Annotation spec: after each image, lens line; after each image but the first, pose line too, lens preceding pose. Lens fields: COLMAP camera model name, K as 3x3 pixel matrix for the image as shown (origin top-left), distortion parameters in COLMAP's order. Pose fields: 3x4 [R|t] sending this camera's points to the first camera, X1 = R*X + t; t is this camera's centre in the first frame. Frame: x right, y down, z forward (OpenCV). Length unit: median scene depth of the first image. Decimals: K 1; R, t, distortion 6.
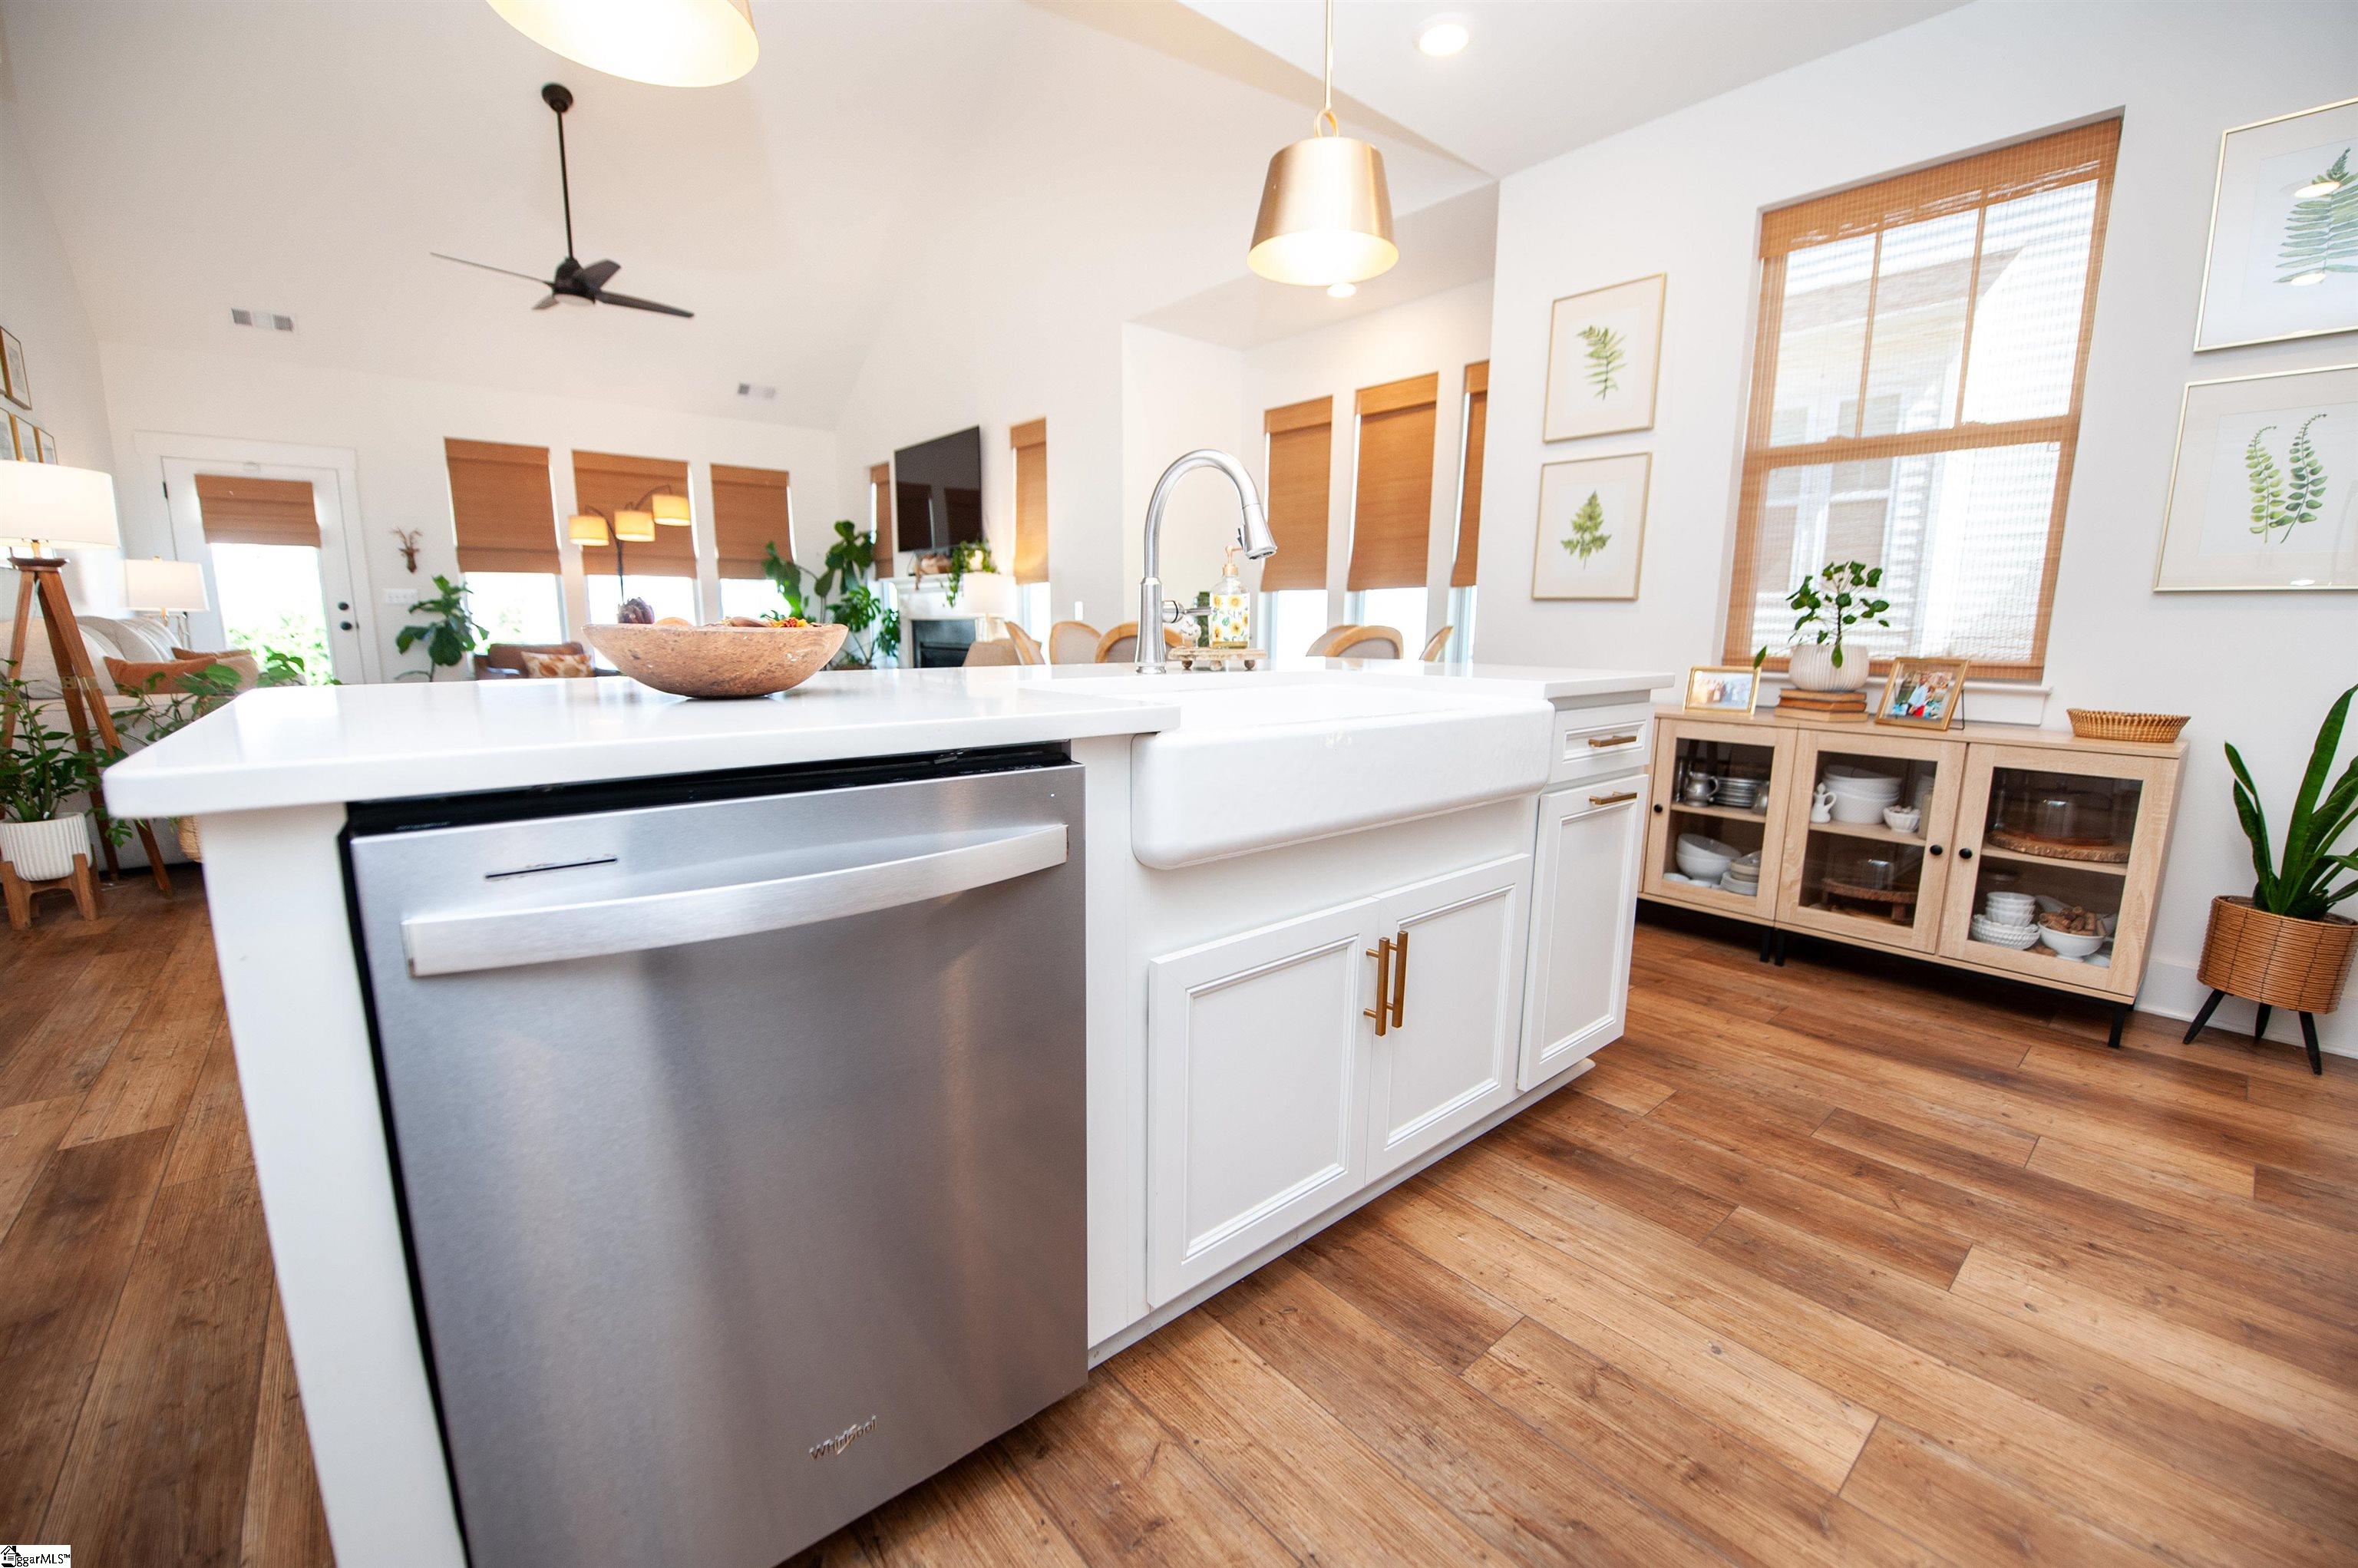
lens RADIAL K [[956.3, 0, 1191.3], [0, 956.3, 791.7], [0, 0, 1]] dist [-0.011777, -0.005283]
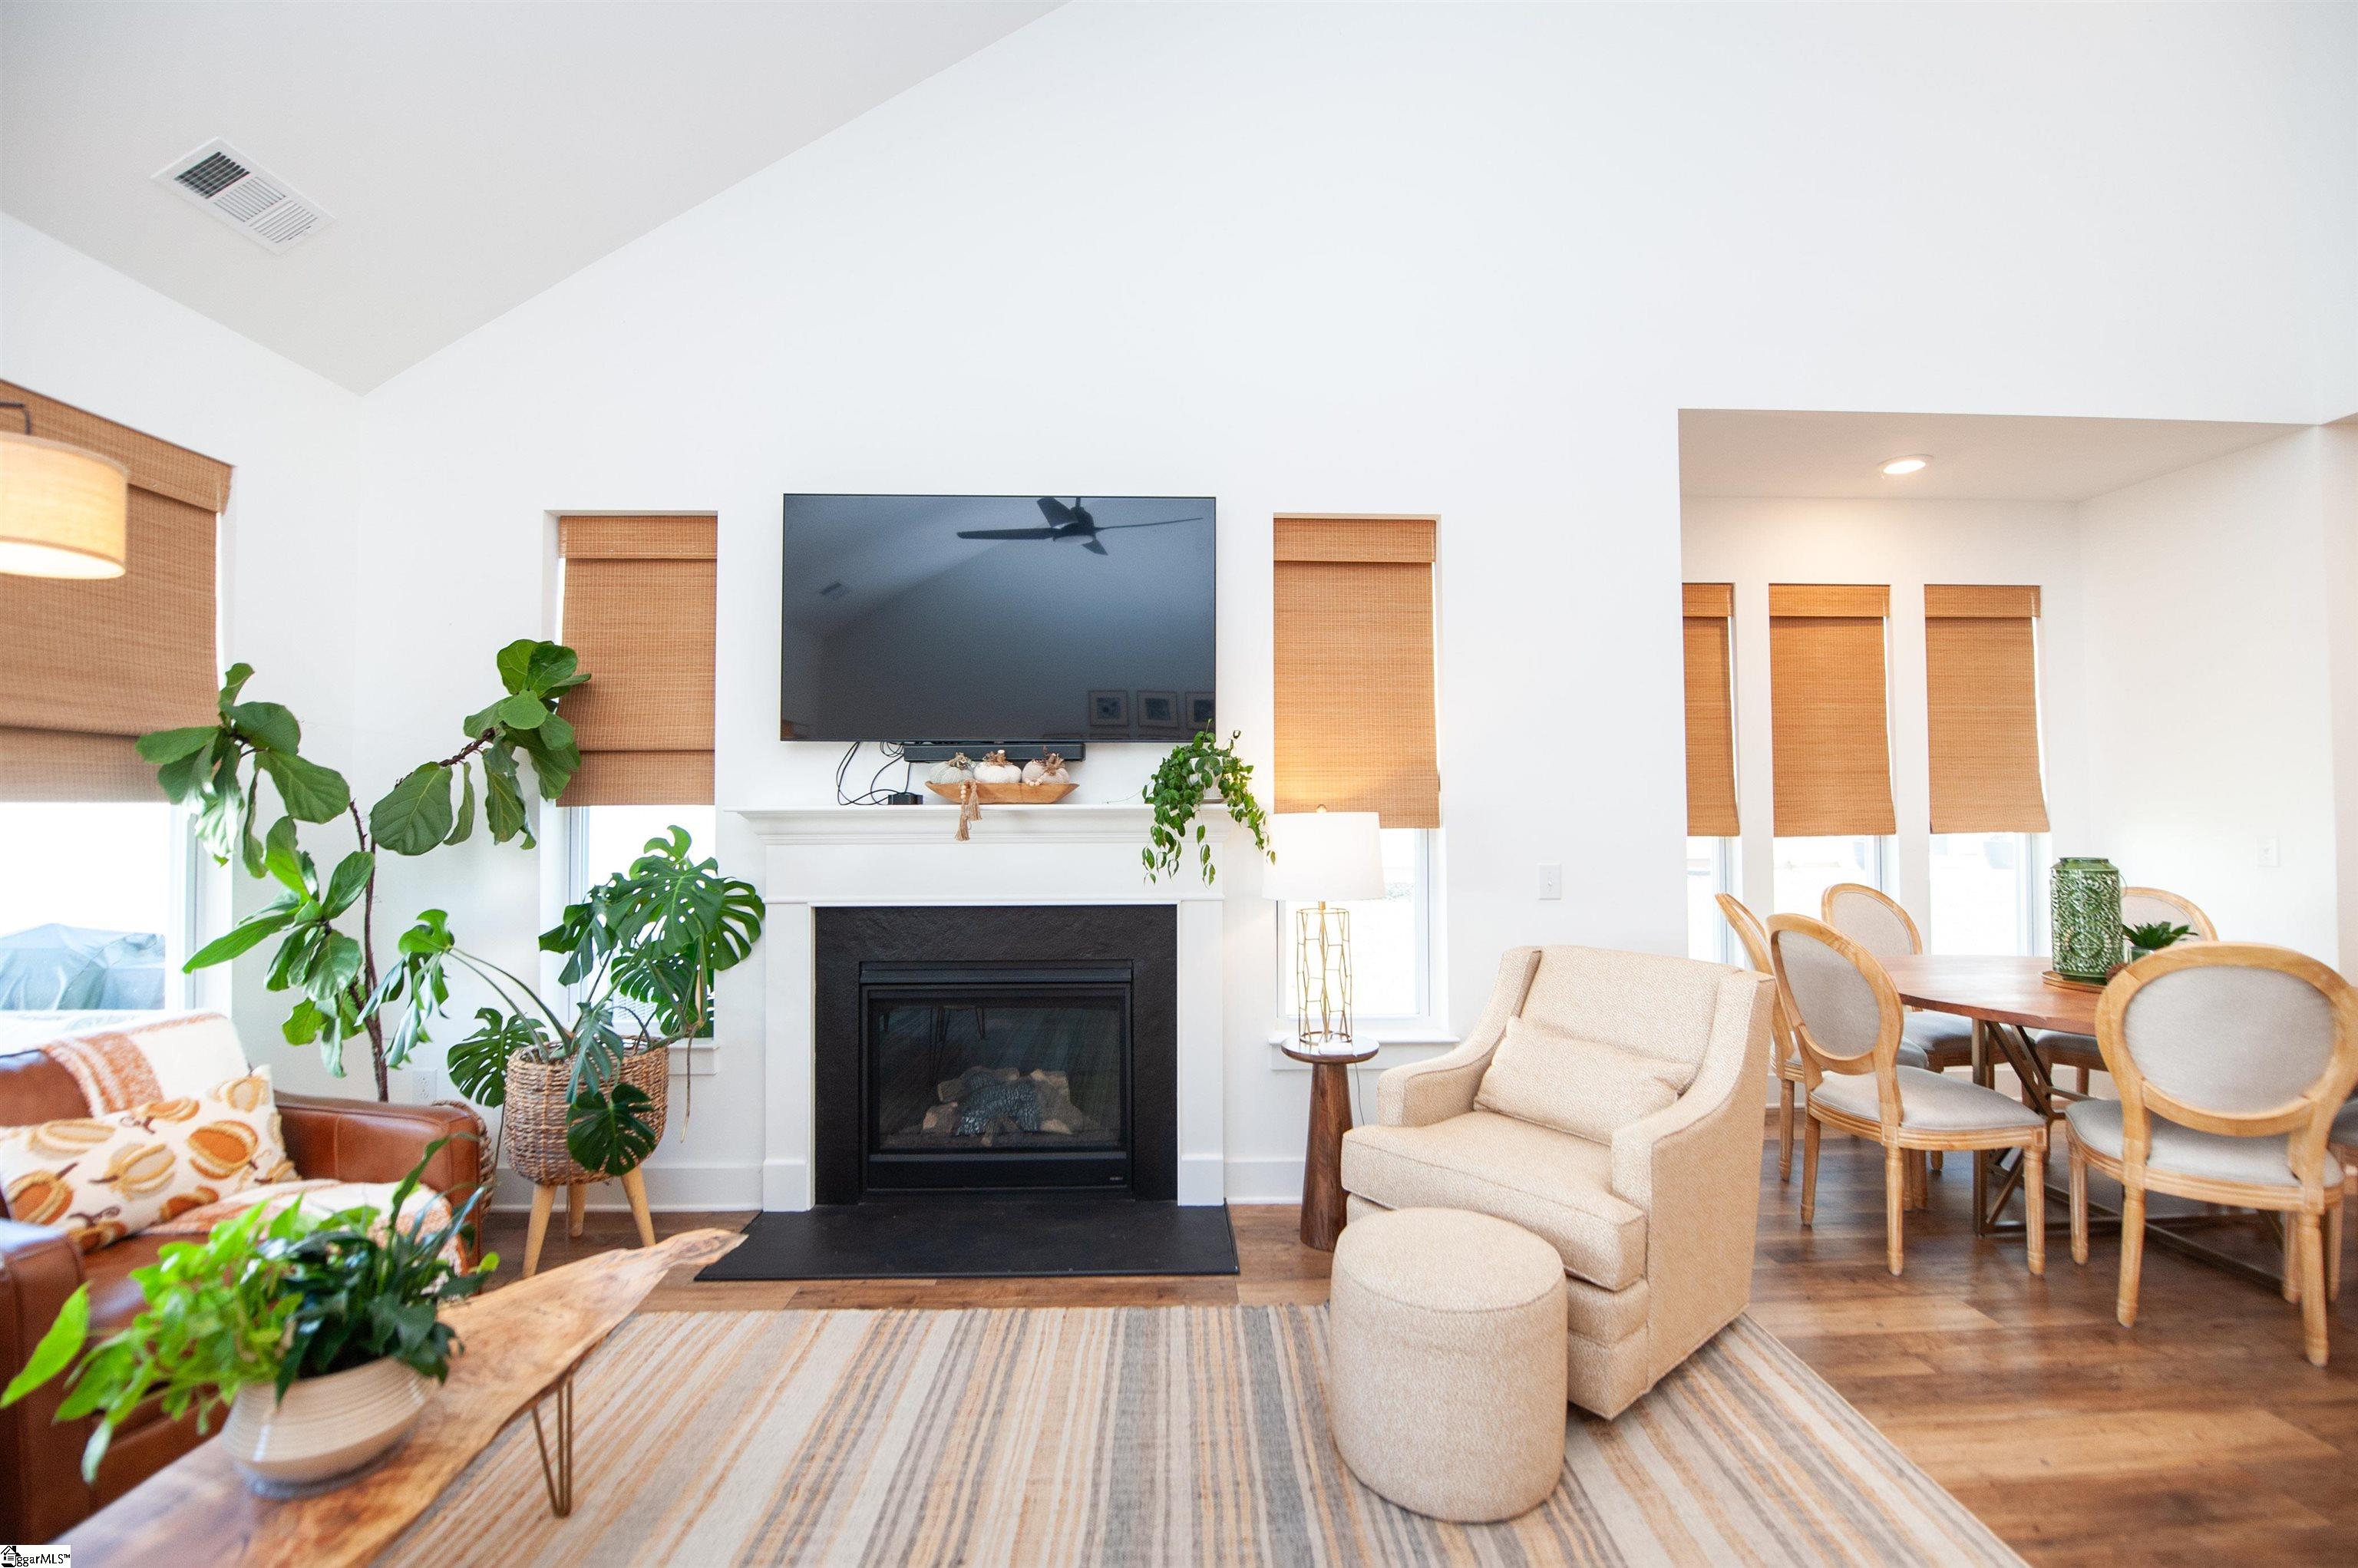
lens RADIAL K [[956.3, 0, 1191.3], [0, 956.3, 791.7], [0, 0, 1]] dist [-0.011777, -0.005283]
pose [[0.629572, 0.005266, 0.776924, -0.627723], [0.144195, 0.981812, -0.123501, -0.193131], [-0.763444, 0.189781, 0.617362, 0.782486]]
